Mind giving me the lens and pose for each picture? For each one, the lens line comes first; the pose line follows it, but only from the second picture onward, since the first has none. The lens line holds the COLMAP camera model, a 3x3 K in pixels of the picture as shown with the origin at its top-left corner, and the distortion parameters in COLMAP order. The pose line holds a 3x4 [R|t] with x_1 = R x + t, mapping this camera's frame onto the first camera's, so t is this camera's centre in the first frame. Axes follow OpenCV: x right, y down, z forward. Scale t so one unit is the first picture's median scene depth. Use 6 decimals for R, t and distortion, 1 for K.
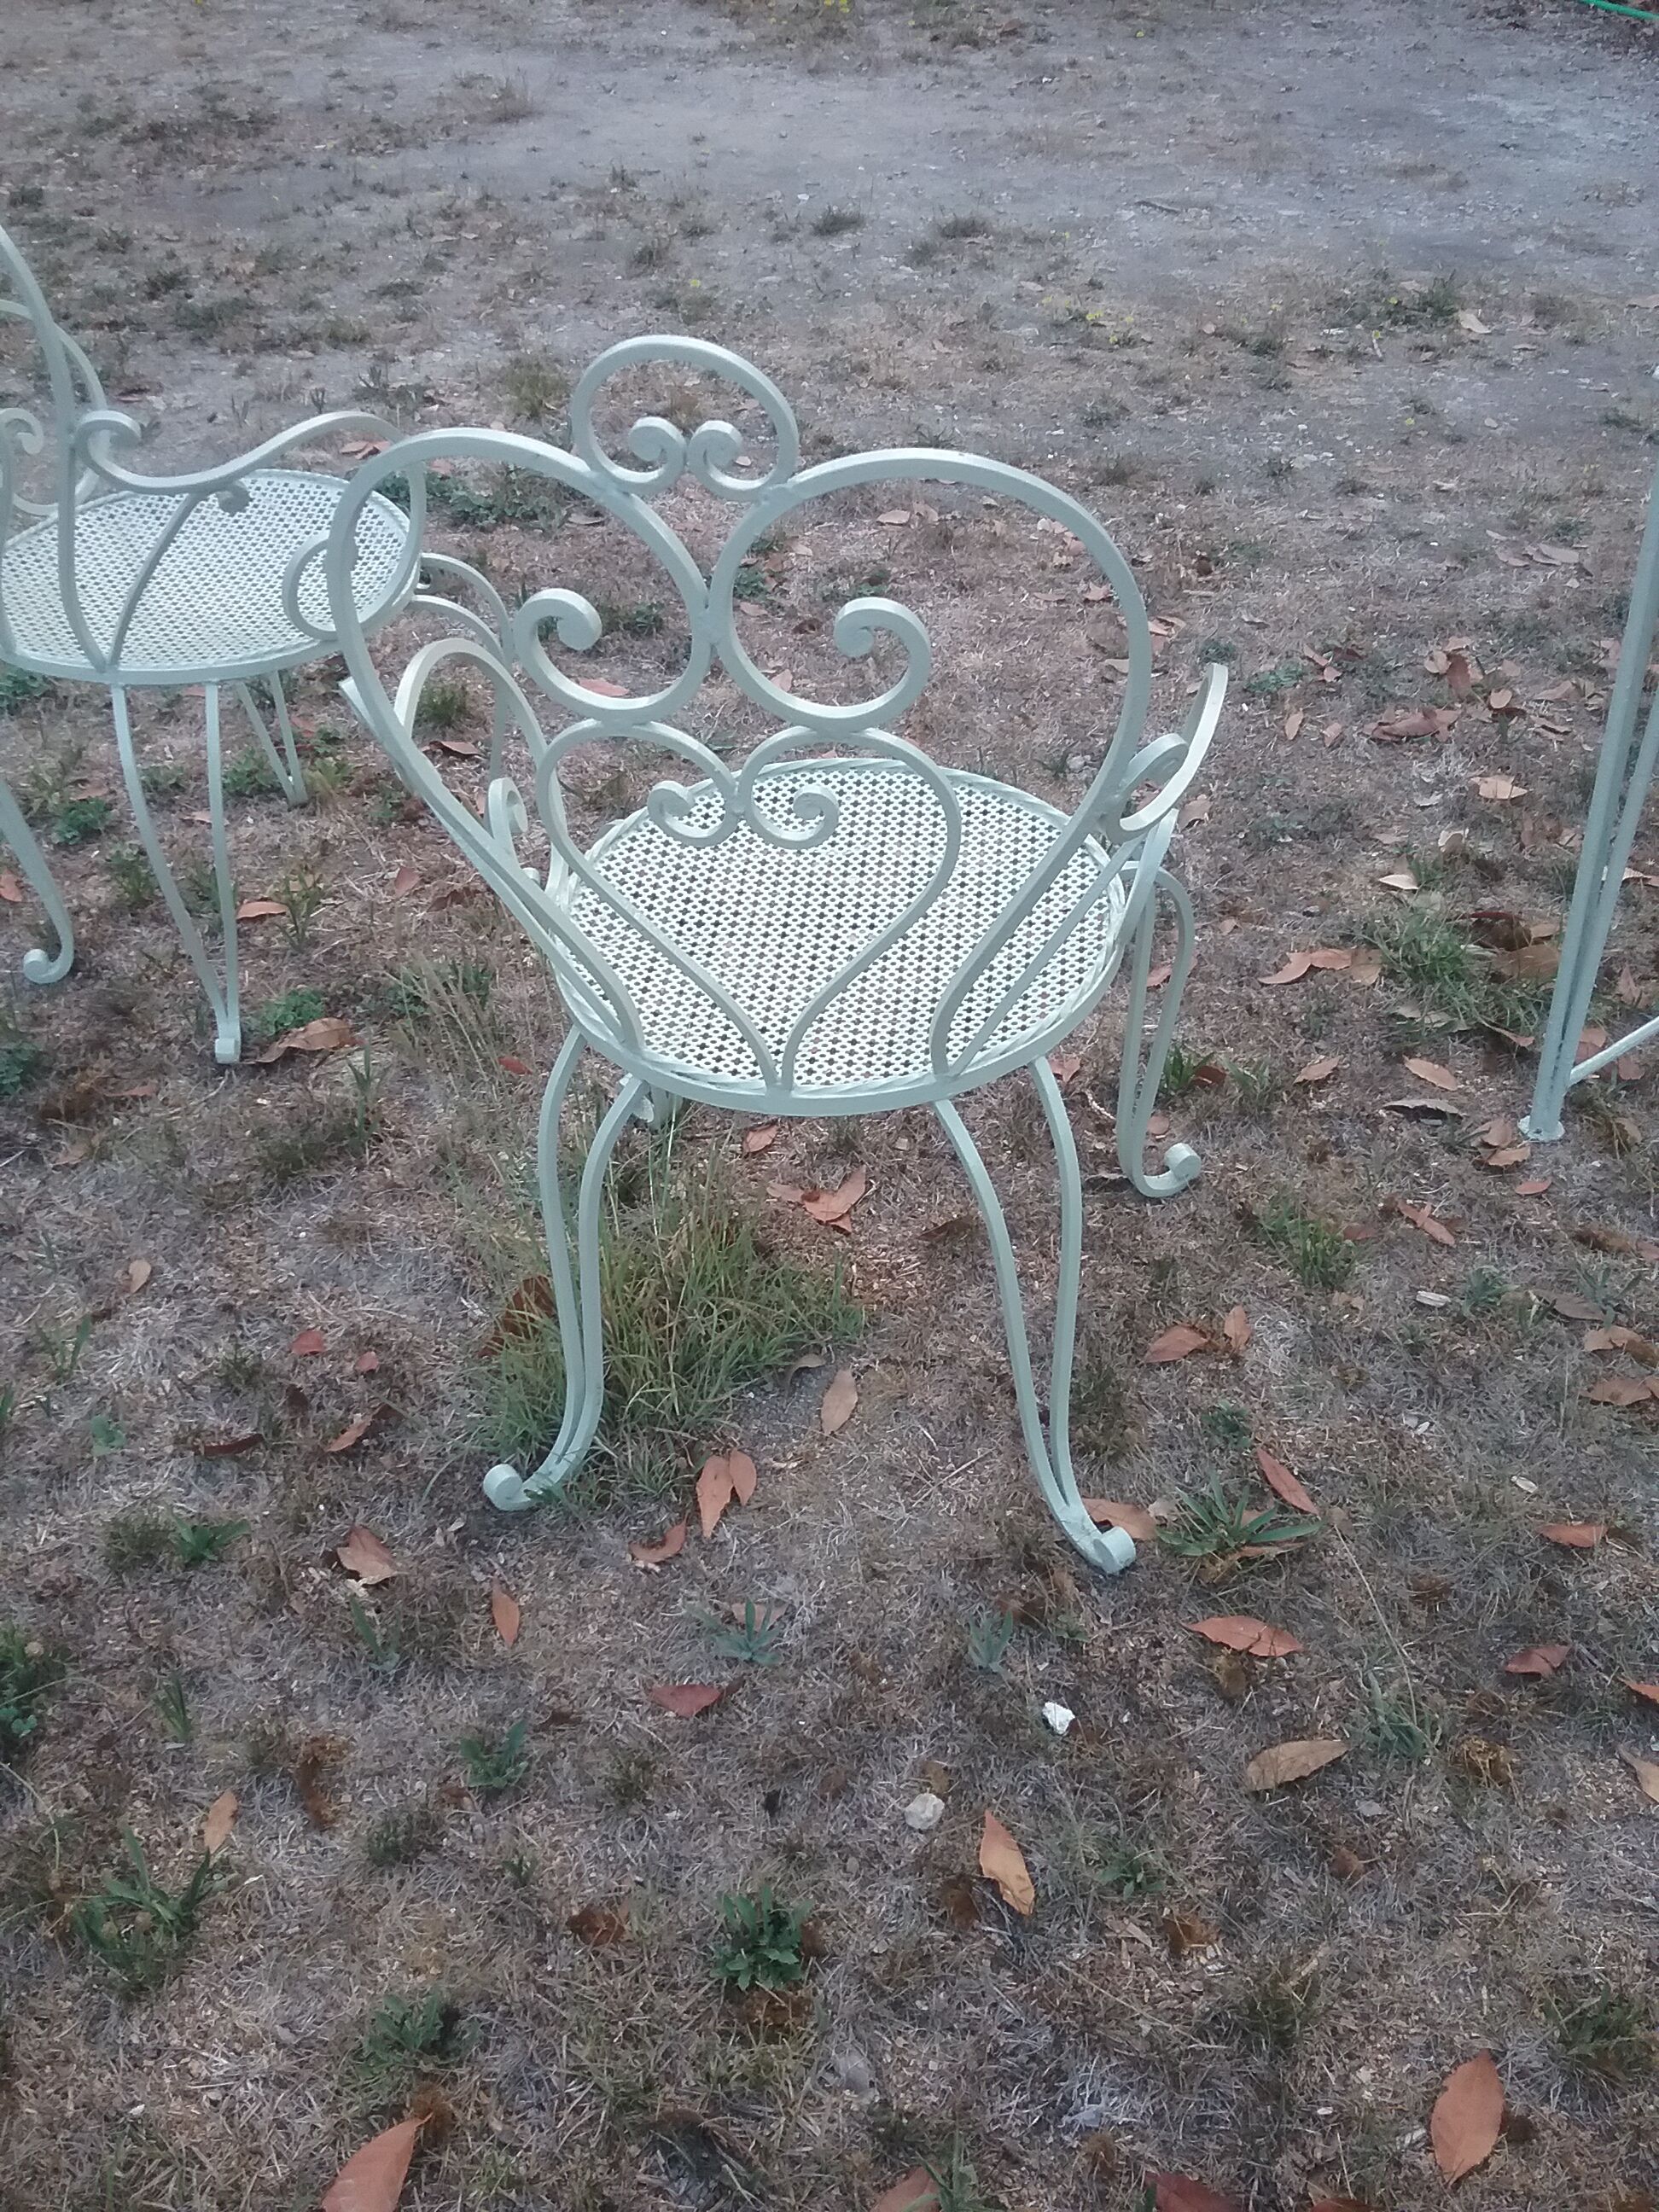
lens RADIAL K [[2054.9, 0, 829.5], [0, 2054.9, 1106.0], [0, 0, 1]] dist [0.078995, -0.150245]
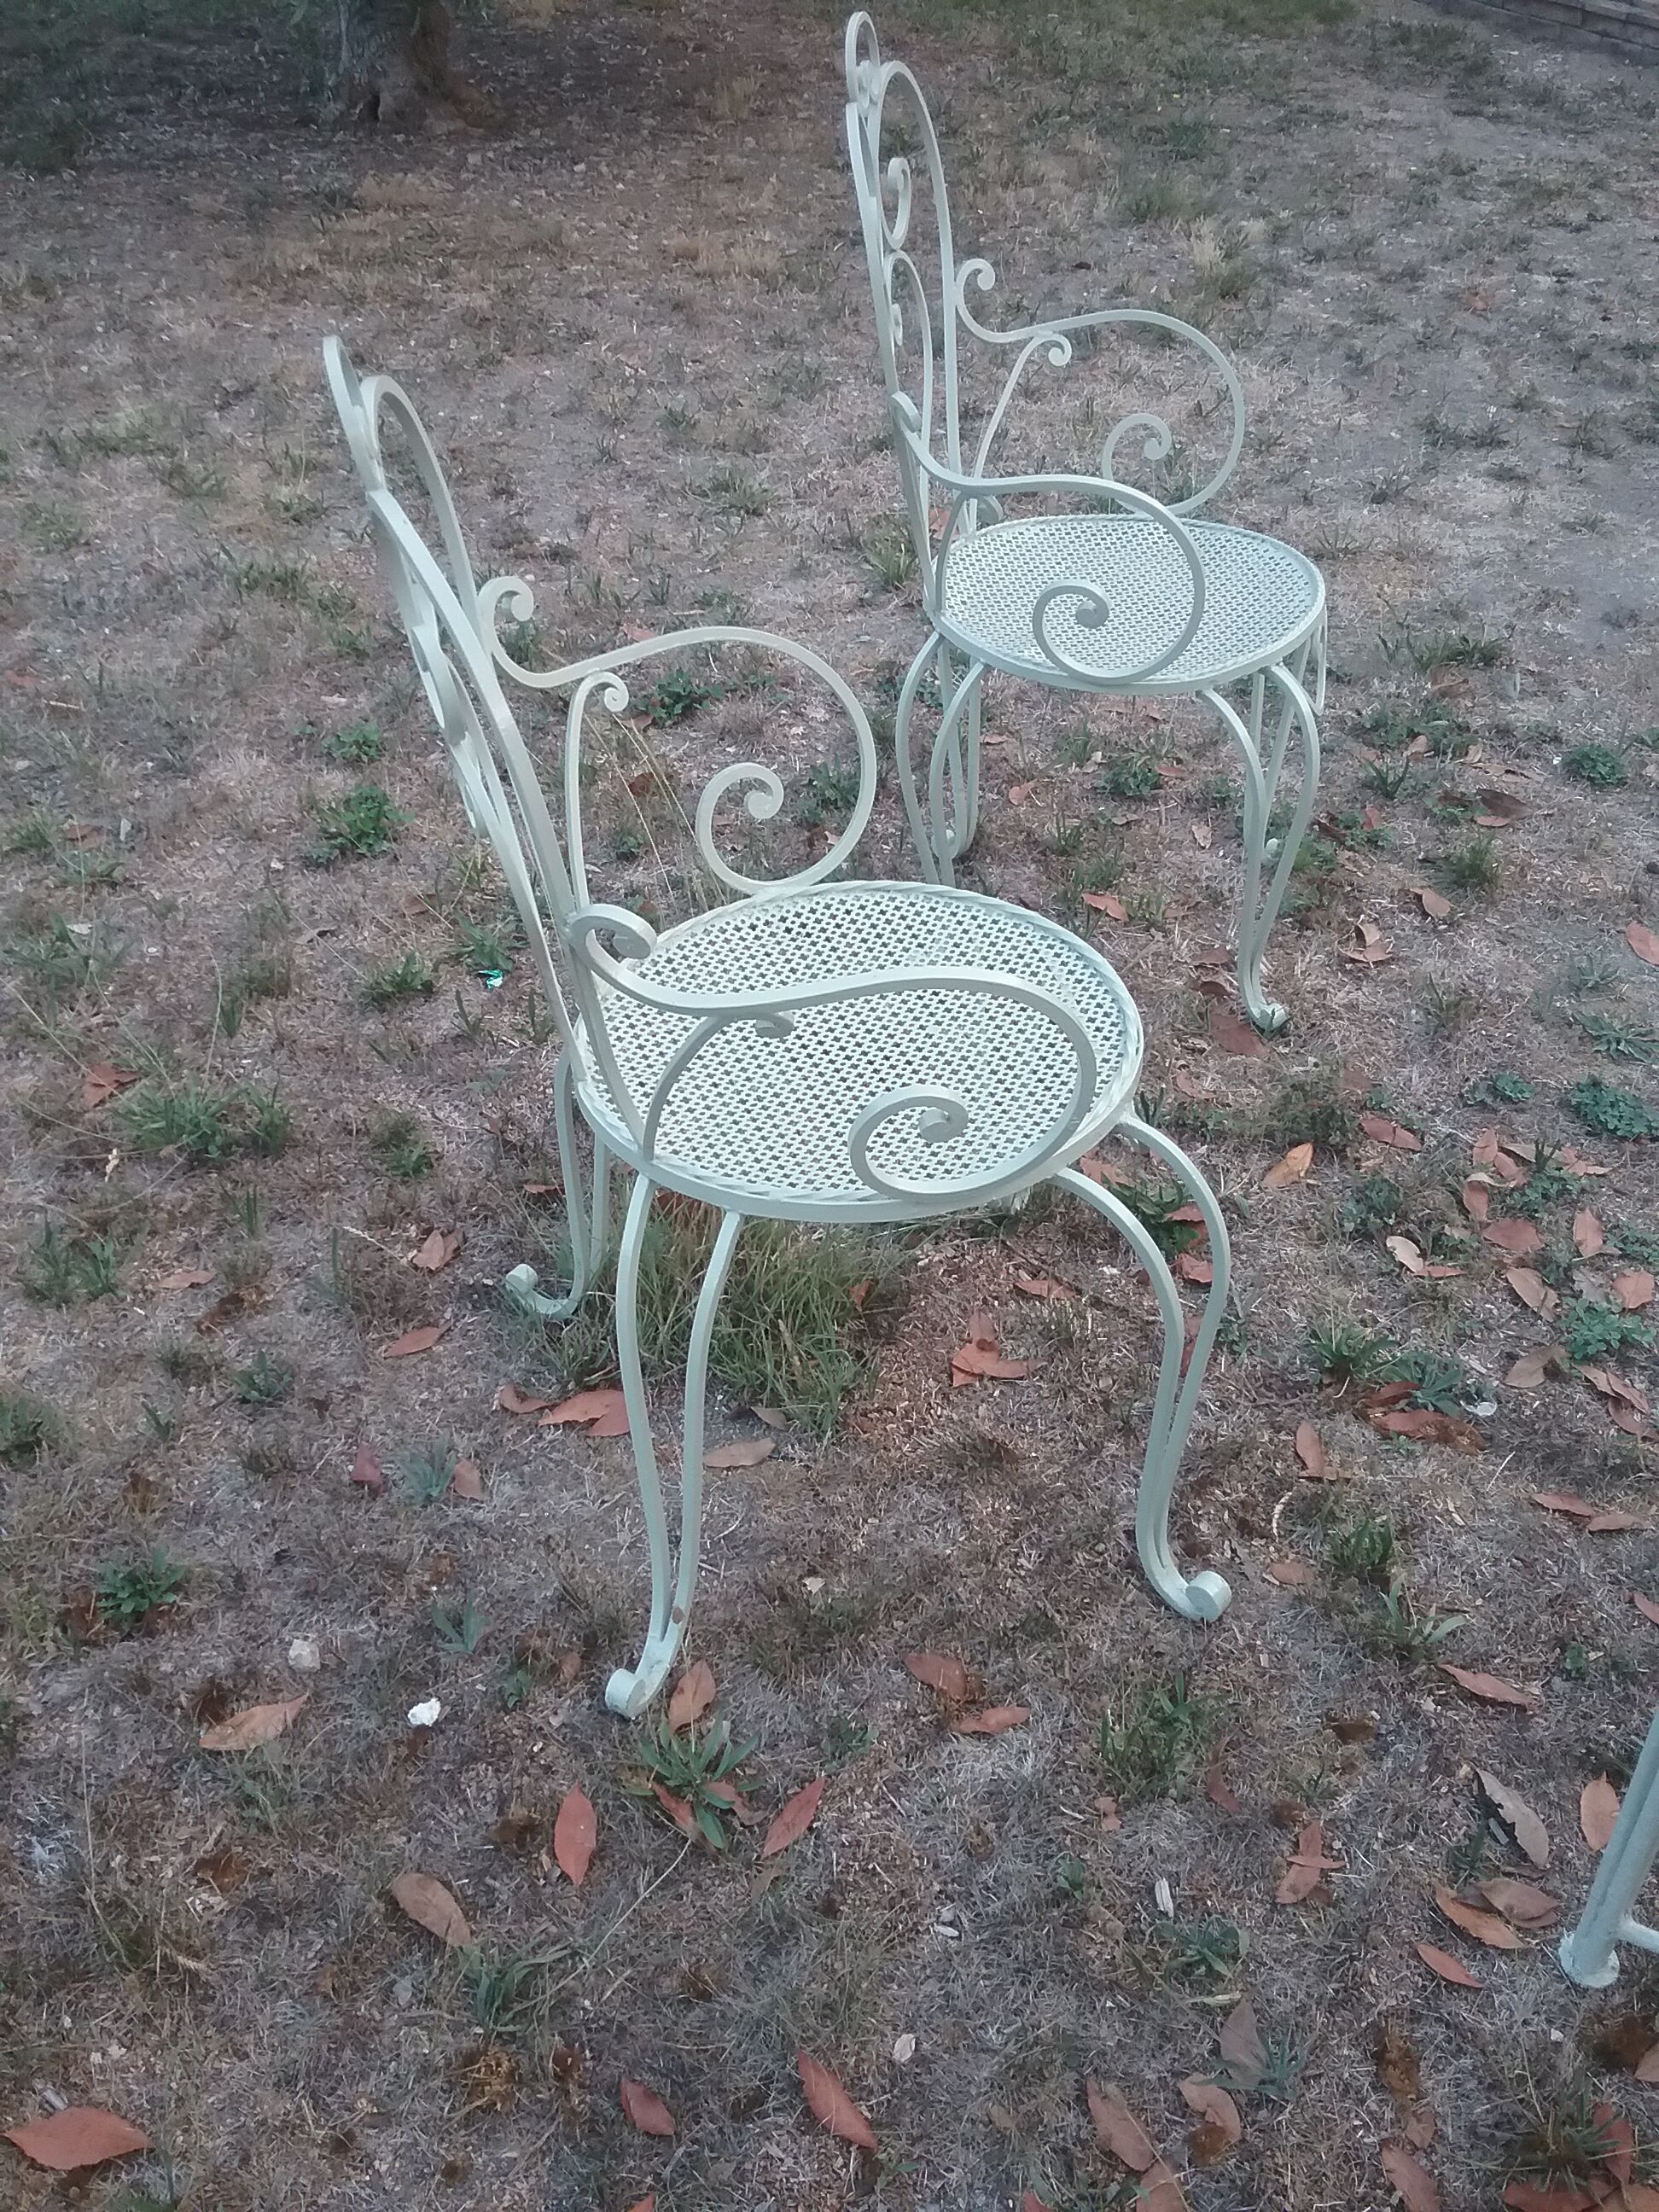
lens RADIAL K [[2054.9, 0, 829.5], [0, 2054.9, 1106.0], [0, 0, 1]] dist [0.078995, -0.150245]
pose [[0.426897, 0.562658, -0.707937, 0.722549], [-0.580072, 0.770956, 0.262952, -0.316670], [0.693740, 0.298401, 0.655501, 0.341427]]
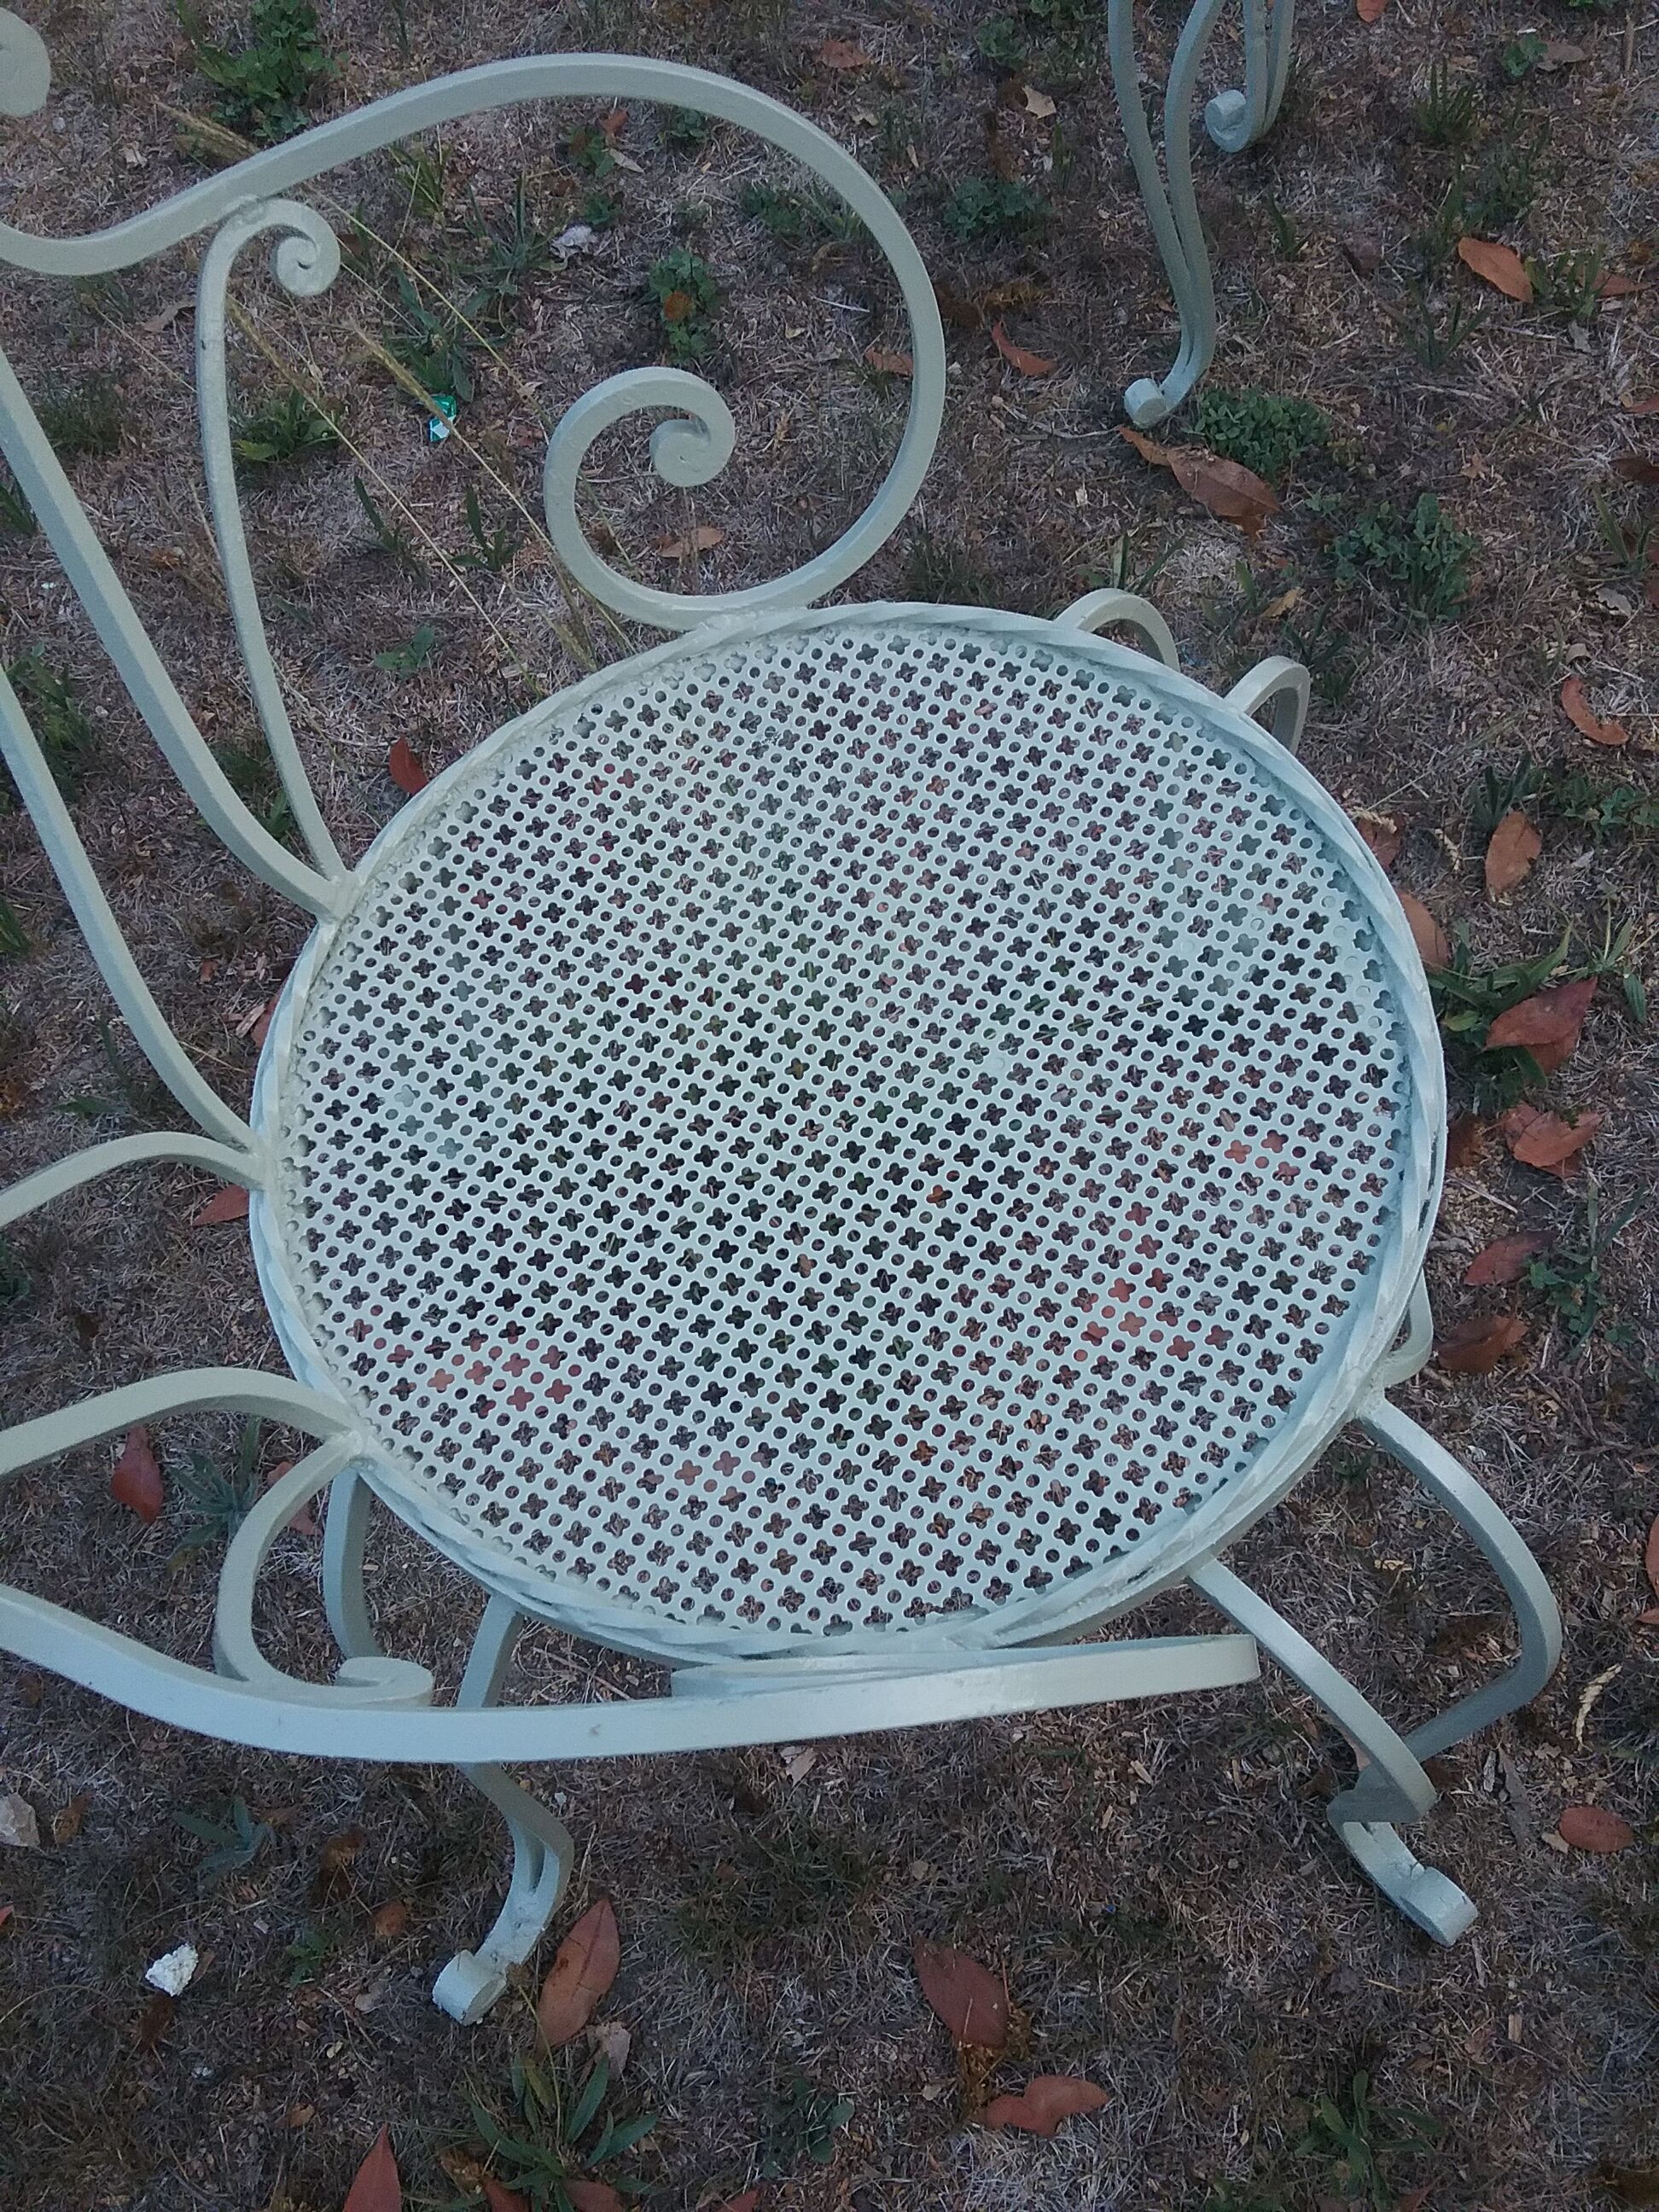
lens RADIAL K [[2054.9, 0, 829.5], [0, 2054.9, 1106.0], [0, 0, 1]] dist [0.078995, -0.150245]
pose [[0.307579, 0.854598, -0.418399, 0.208047], [-0.532536, 0.519007, 0.668608, -0.404200], [0.788543, 0.017163, 0.614740, 0.699914]]
